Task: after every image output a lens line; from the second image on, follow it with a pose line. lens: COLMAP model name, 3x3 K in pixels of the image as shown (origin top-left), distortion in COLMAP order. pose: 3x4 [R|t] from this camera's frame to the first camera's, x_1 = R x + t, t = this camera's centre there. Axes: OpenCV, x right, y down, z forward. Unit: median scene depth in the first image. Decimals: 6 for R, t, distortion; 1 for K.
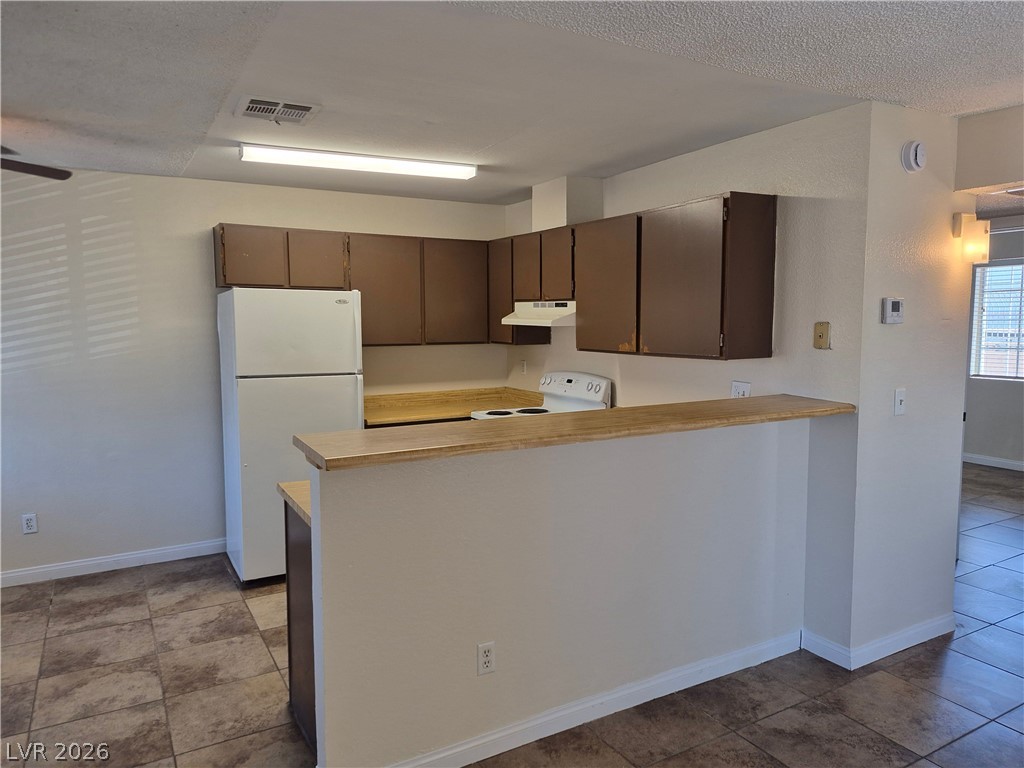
lens RADIAL K [[712.4, 0, 525.4], [0, 712.4, 382.5], [0, 0, 1]] dist [0.122397, -0.120752]
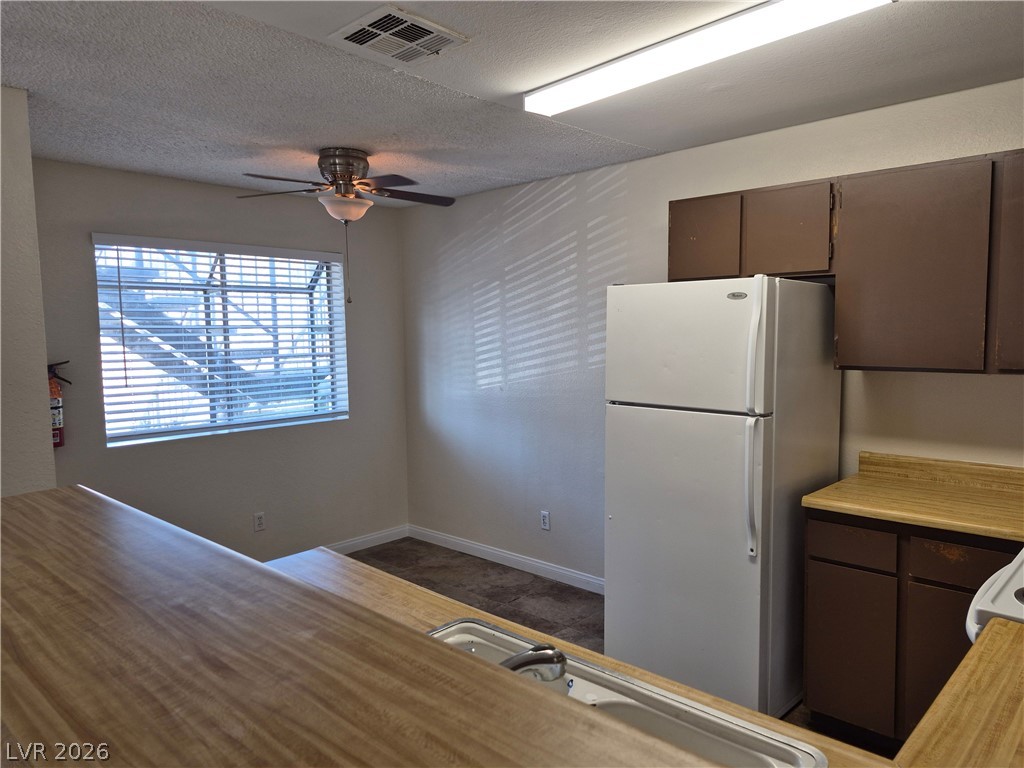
lens RADIAL K [[712.4, 0, 525.4], [0, 712.4, 382.5], [0, 0, 1]] dist [0.122397, -0.120752]
pose [[0.294864, 0.073042, -0.952743, 0.274073], [-0.074040, 0.995823, 0.053430, -0.056788], [0.952666, 0.054787, 0.299040, 0.628810]]
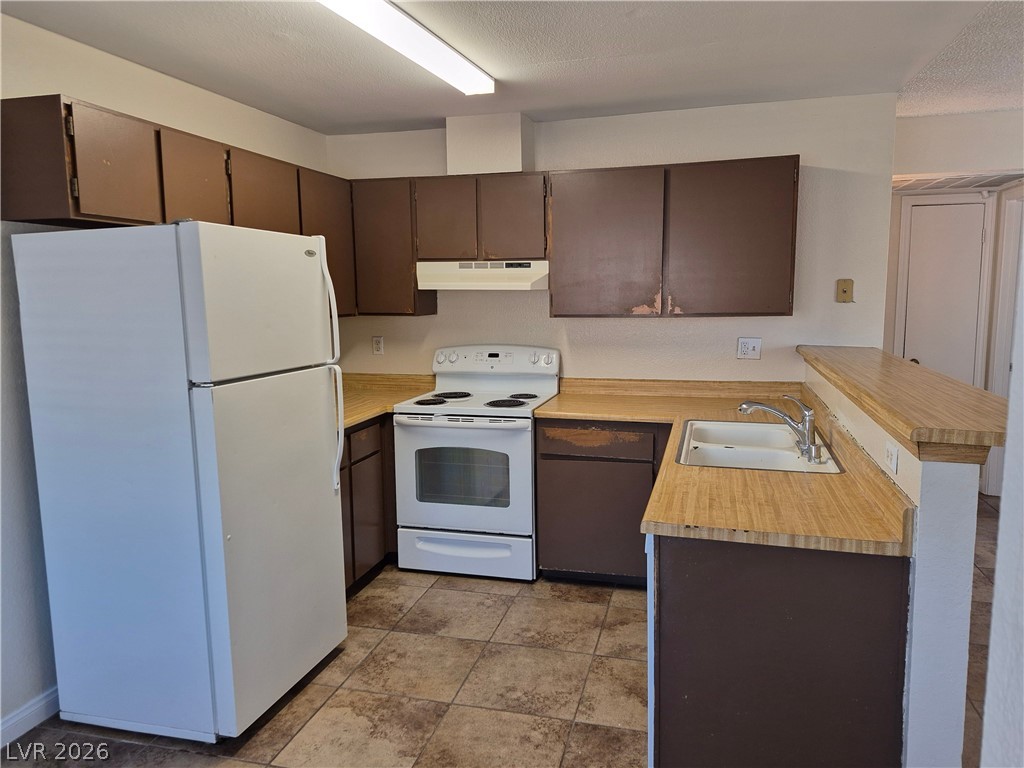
lens RADIAL K [[712.4, 0, 525.4], [0, 712.4, 382.5], [0, 0, 1]] dist [0.122397, -0.120752]
pose [[0.706844, -0.097845, 0.700570, -0.573977], [0.075383, 0.995167, 0.062932, -0.022537], [-0.703341, 0.008328, 0.710804, 0.394394]]
